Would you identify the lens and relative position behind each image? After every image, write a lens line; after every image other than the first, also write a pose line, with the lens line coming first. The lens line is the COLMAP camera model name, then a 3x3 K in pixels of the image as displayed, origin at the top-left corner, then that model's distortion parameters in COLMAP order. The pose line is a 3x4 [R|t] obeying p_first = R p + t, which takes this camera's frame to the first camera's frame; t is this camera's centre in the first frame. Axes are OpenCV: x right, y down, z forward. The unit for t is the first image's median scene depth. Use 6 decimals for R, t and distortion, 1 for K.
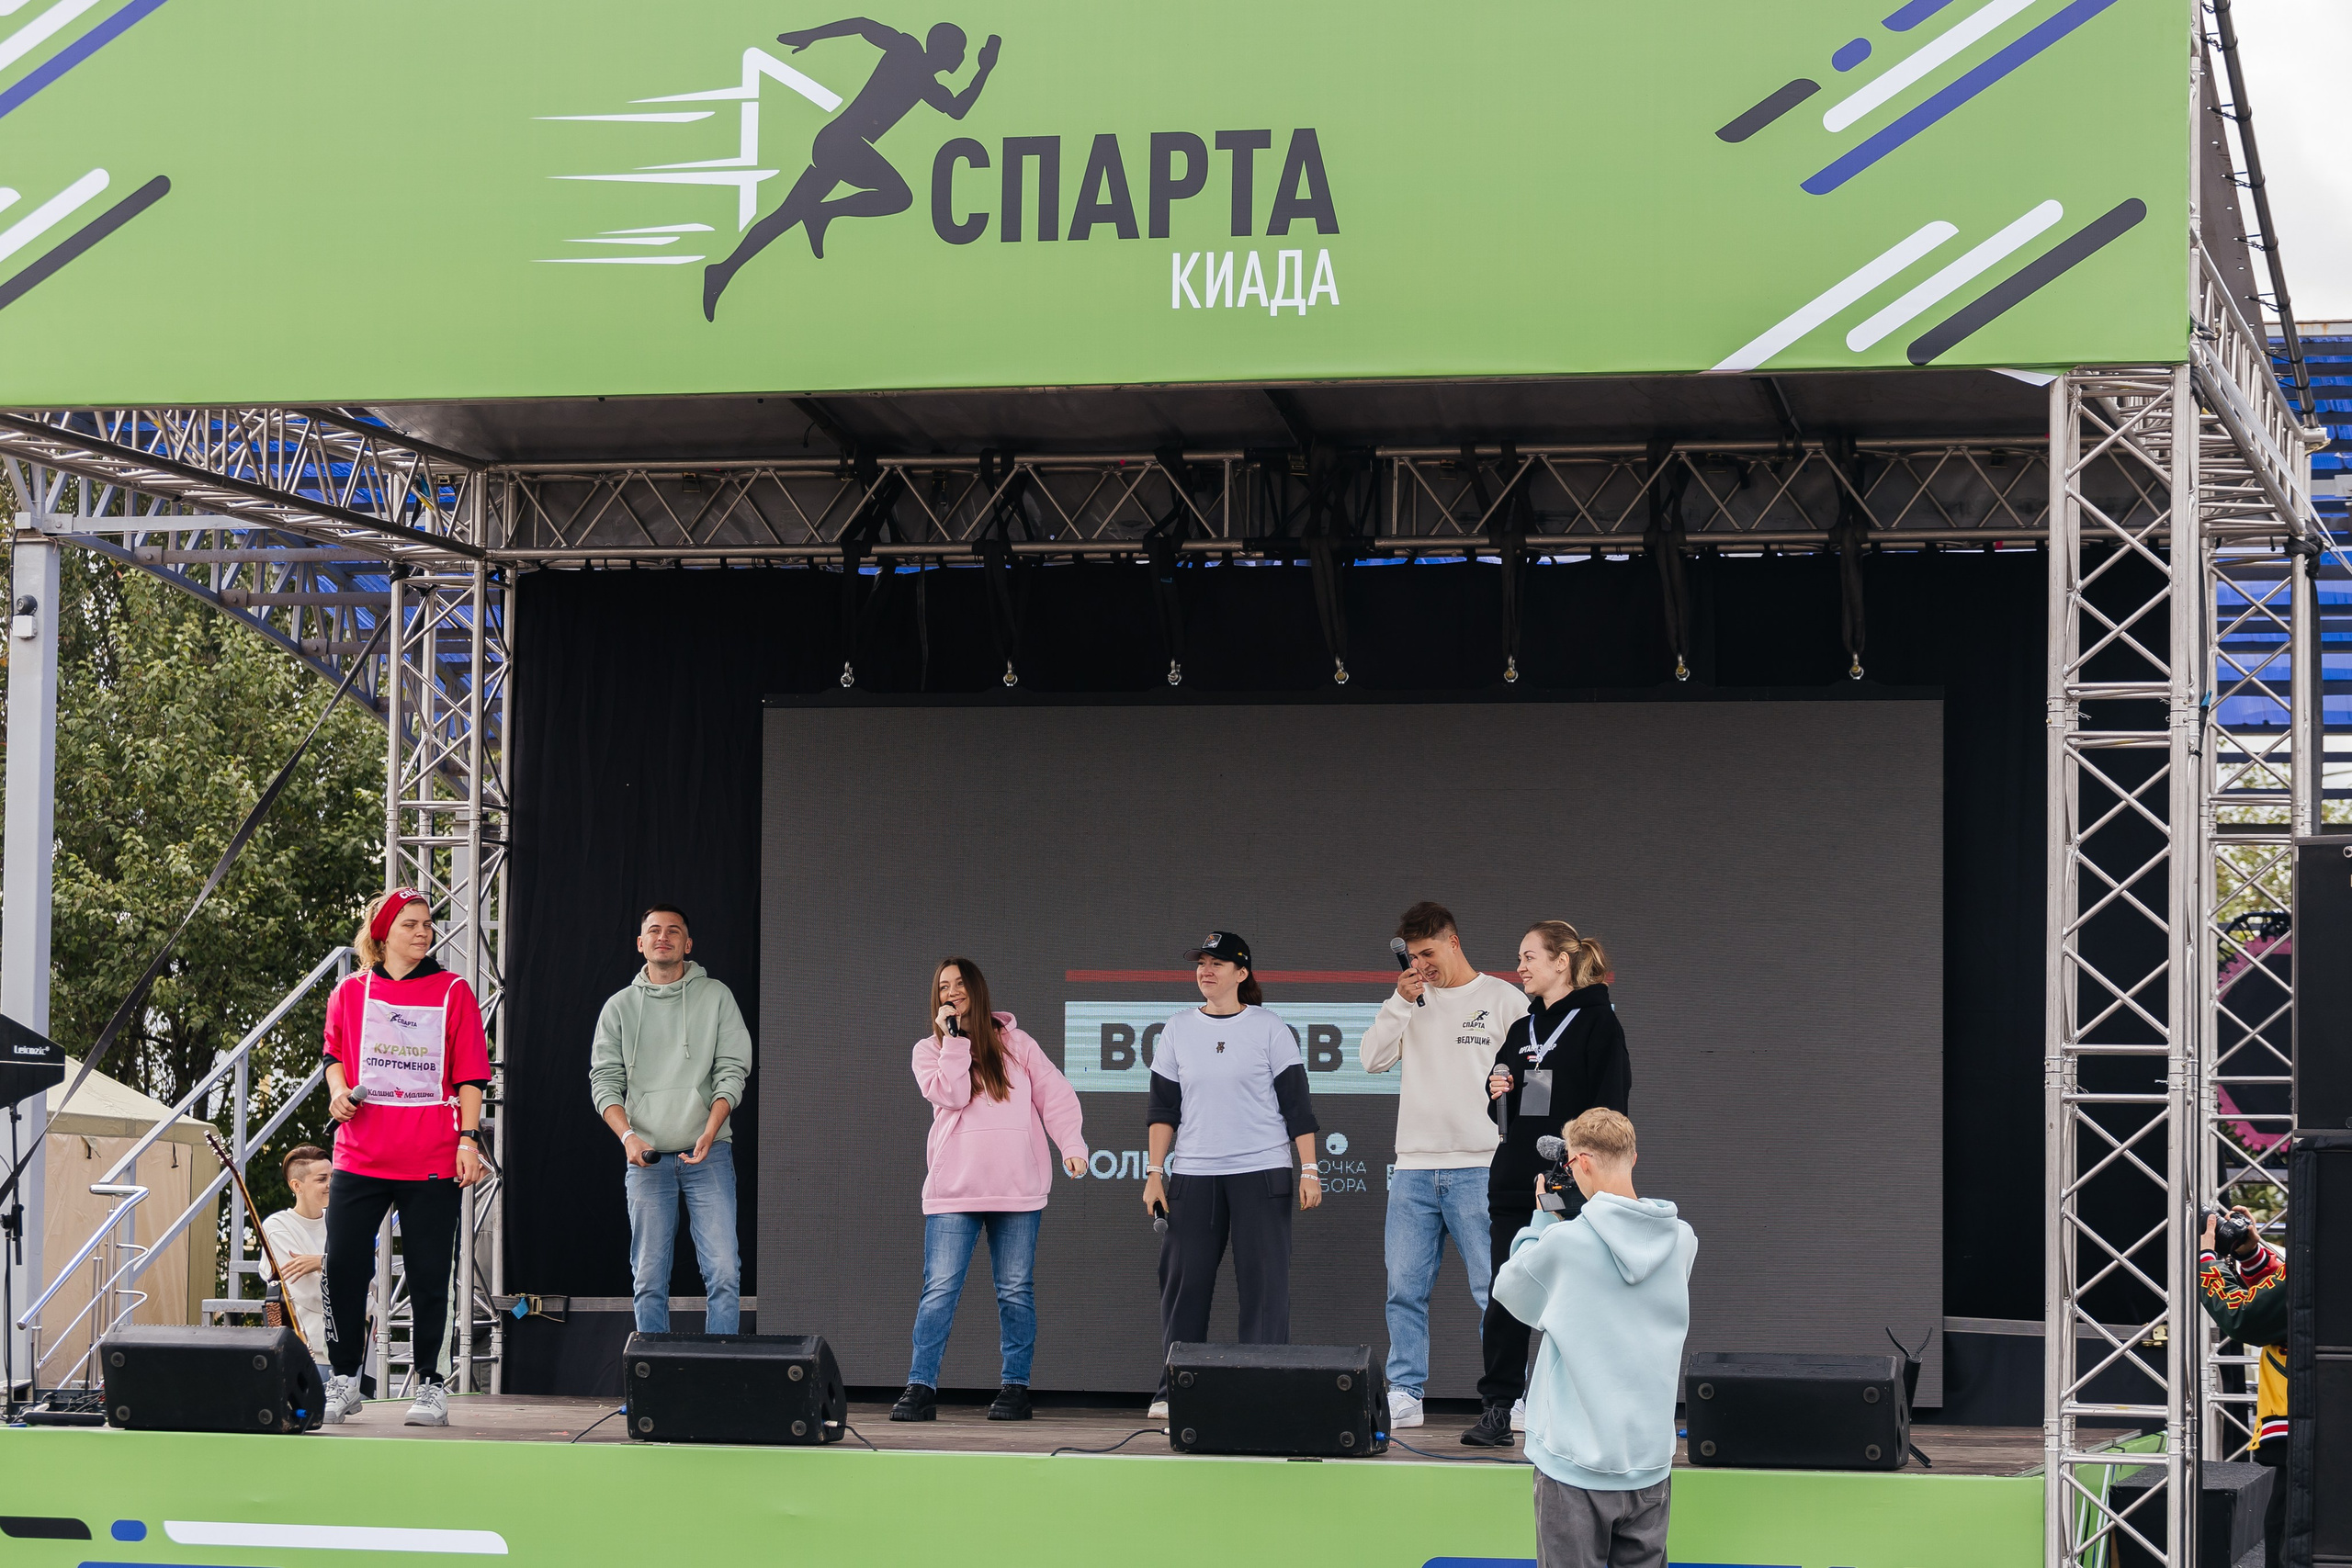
lens RADIAL K [[6017.3, 0, 1162.9], [0, 6017.3, 797.7], [0, 0, 1]] dist [-0.114279, 0.000000]
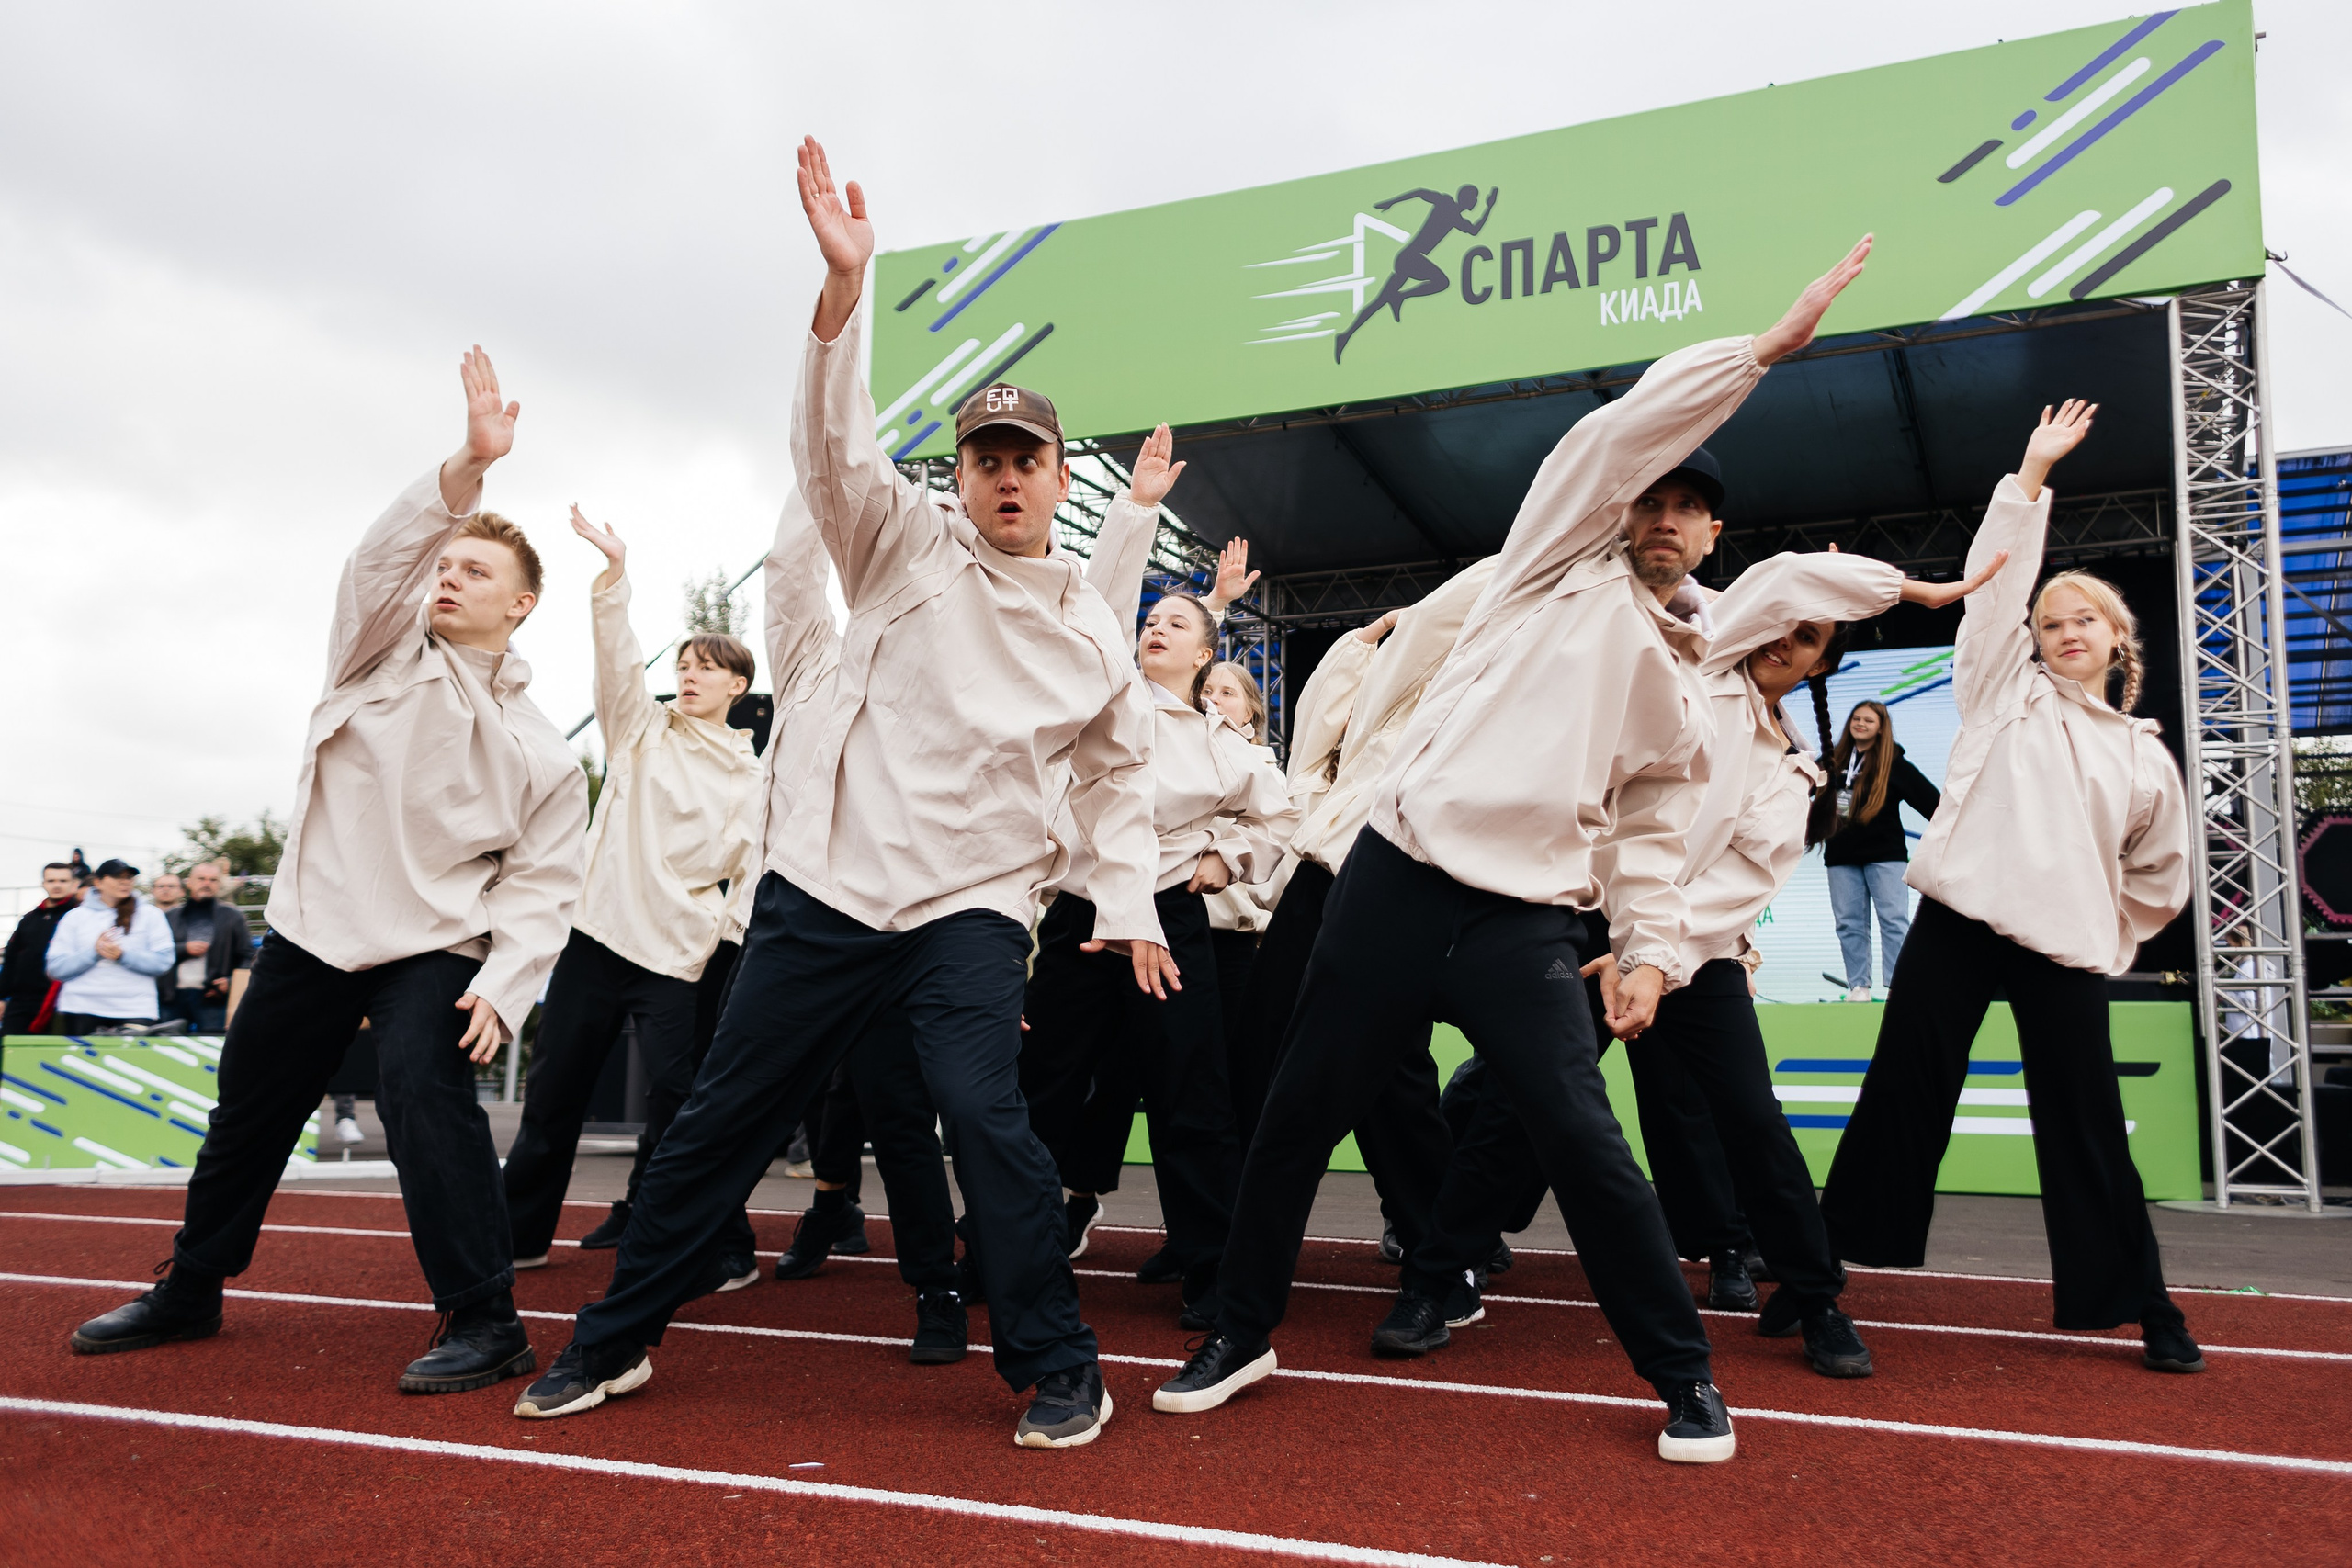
lens RADIAL K [[2065.4, 0, 1203.9], [0, 2065.4, 755.0], [0, 0, 1]] dist [0.036381, -0.027570]
pose [[0.980929, -0.027904, -0.192355, 0.000406], [0.010604, 0.995850, -0.090386, 0.092664], [0.194079, 0.086623, 0.977154, 0.405340]]
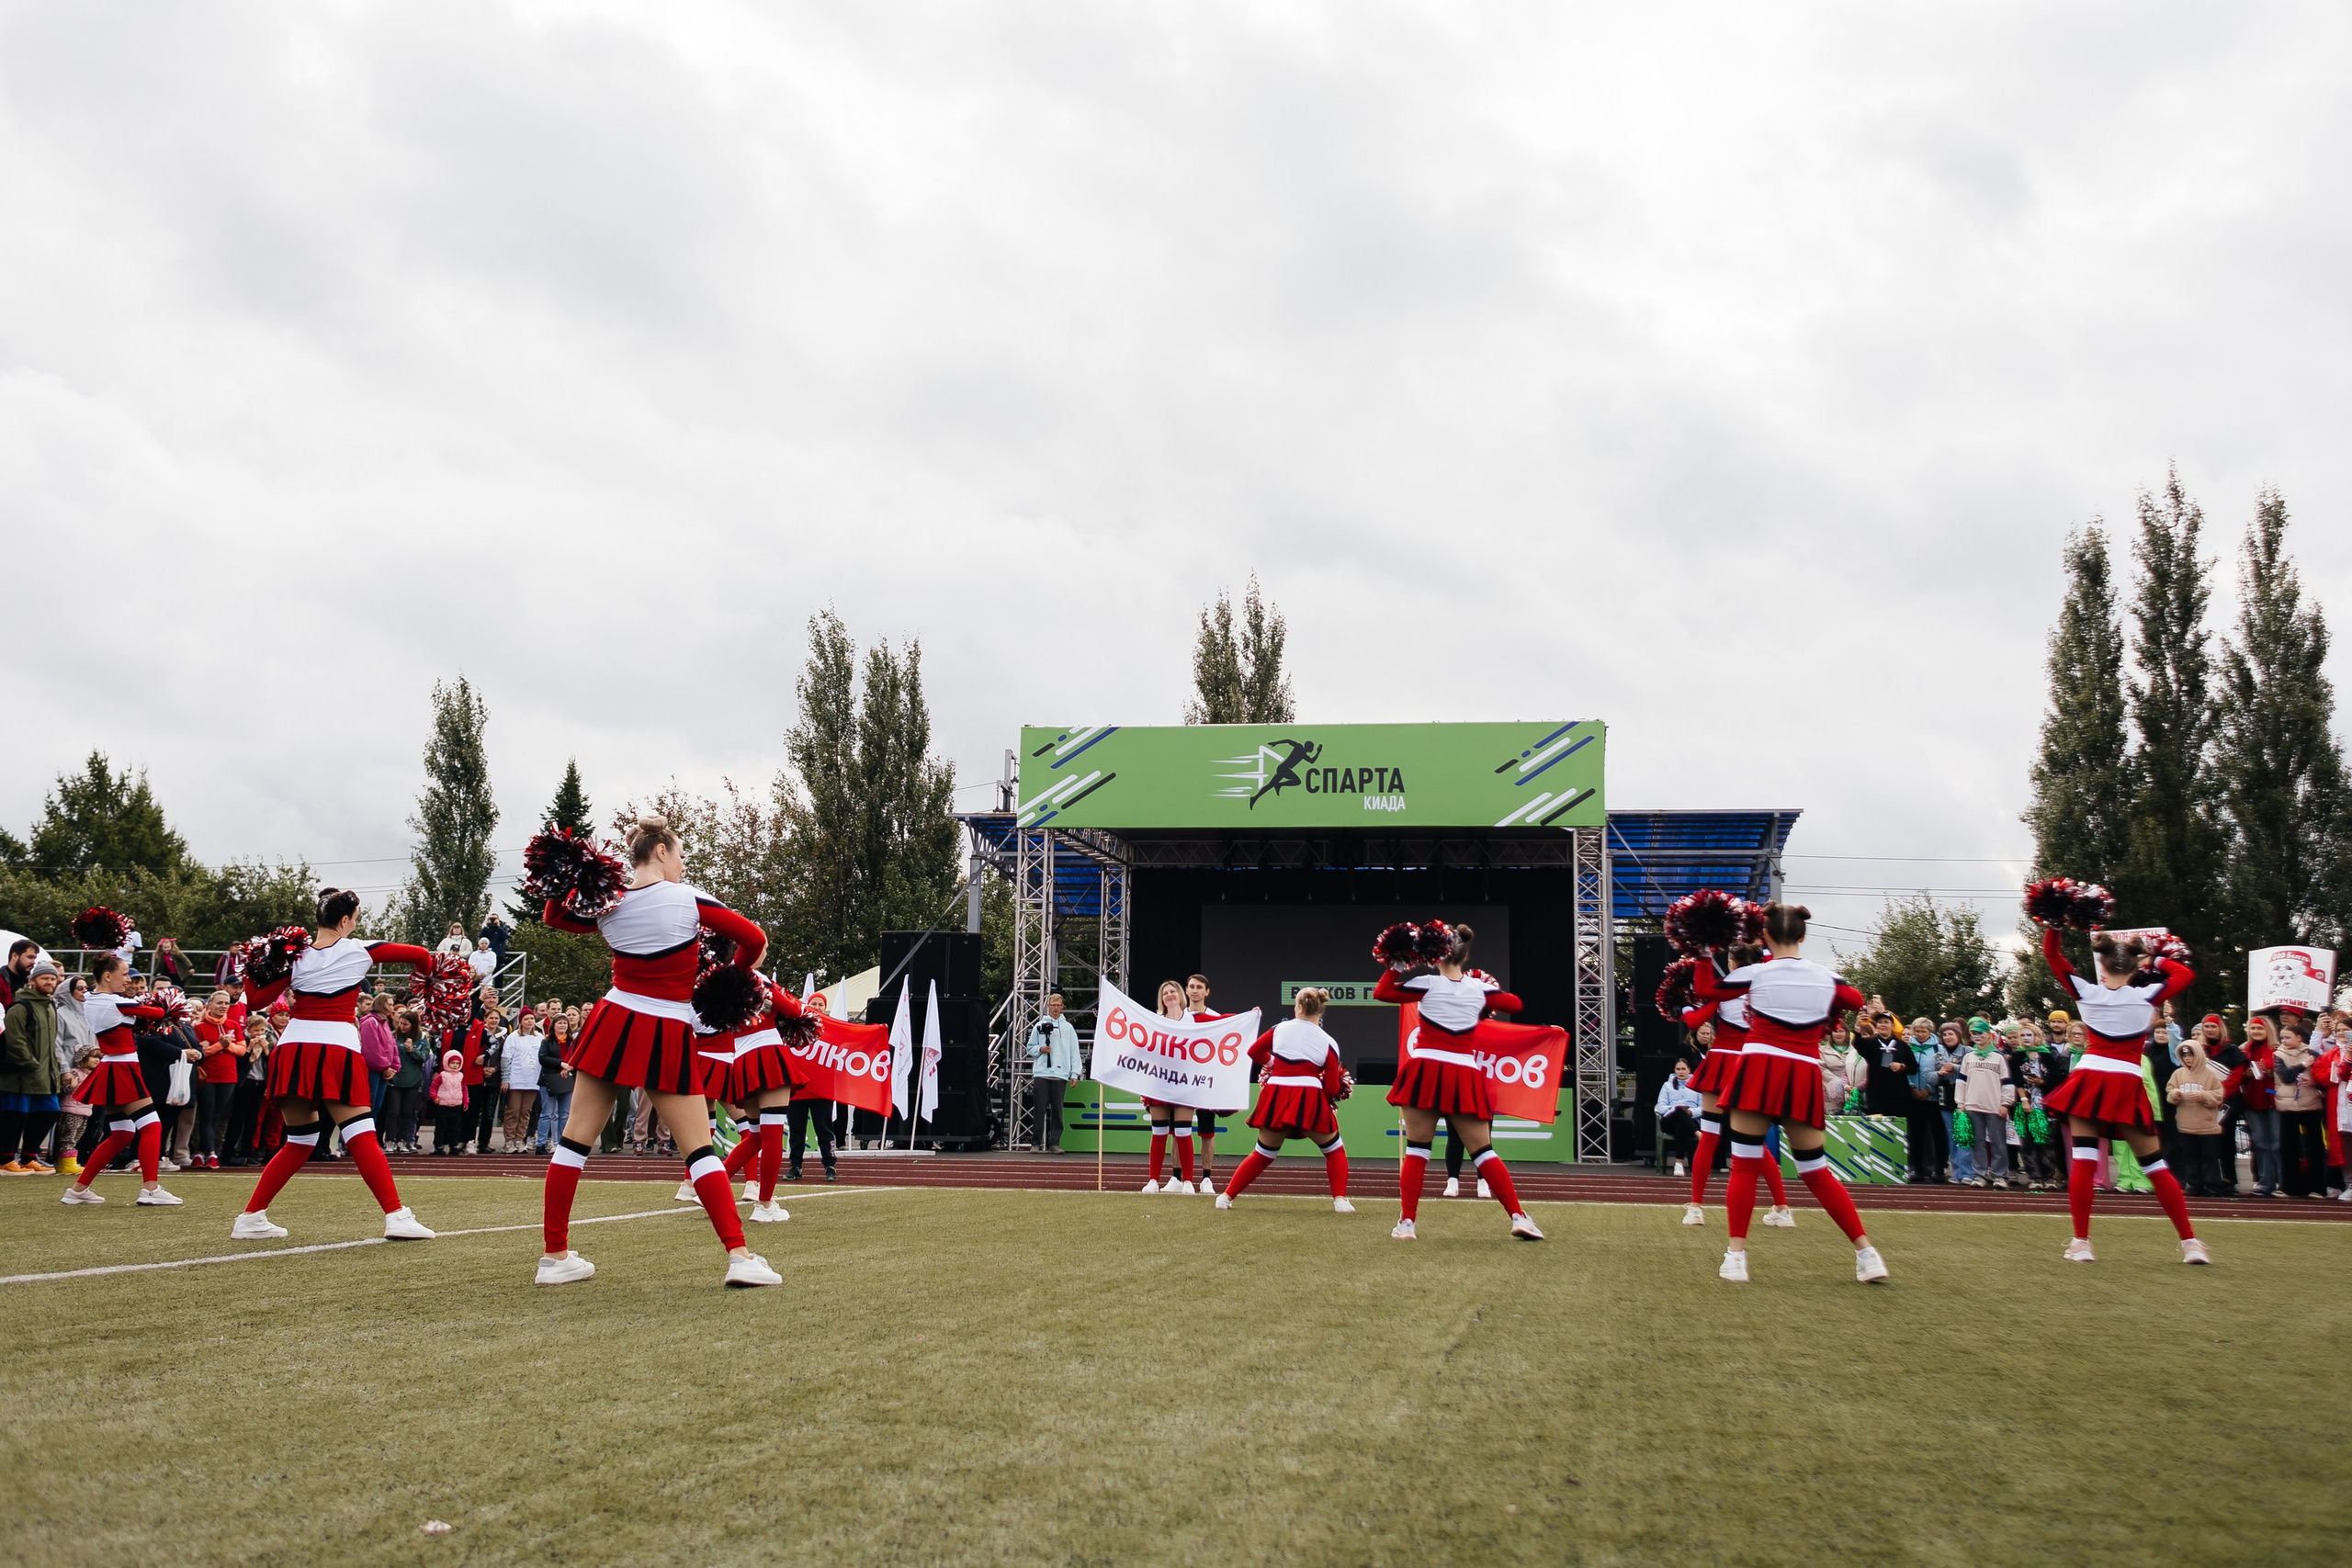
lens RADIAL K [[2173.0, 0, 1152.9], [0, 2173.0, 675.4], [0, 0, 1]] dist [0.014369, 0.000000]
pose [[0.998052, 0.017513, 0.059885, -0.240430], [-0.009898, 0.992086, -0.125167, 0.018613], [-0.061603, 0.124330, 0.990327, -0.526312]]
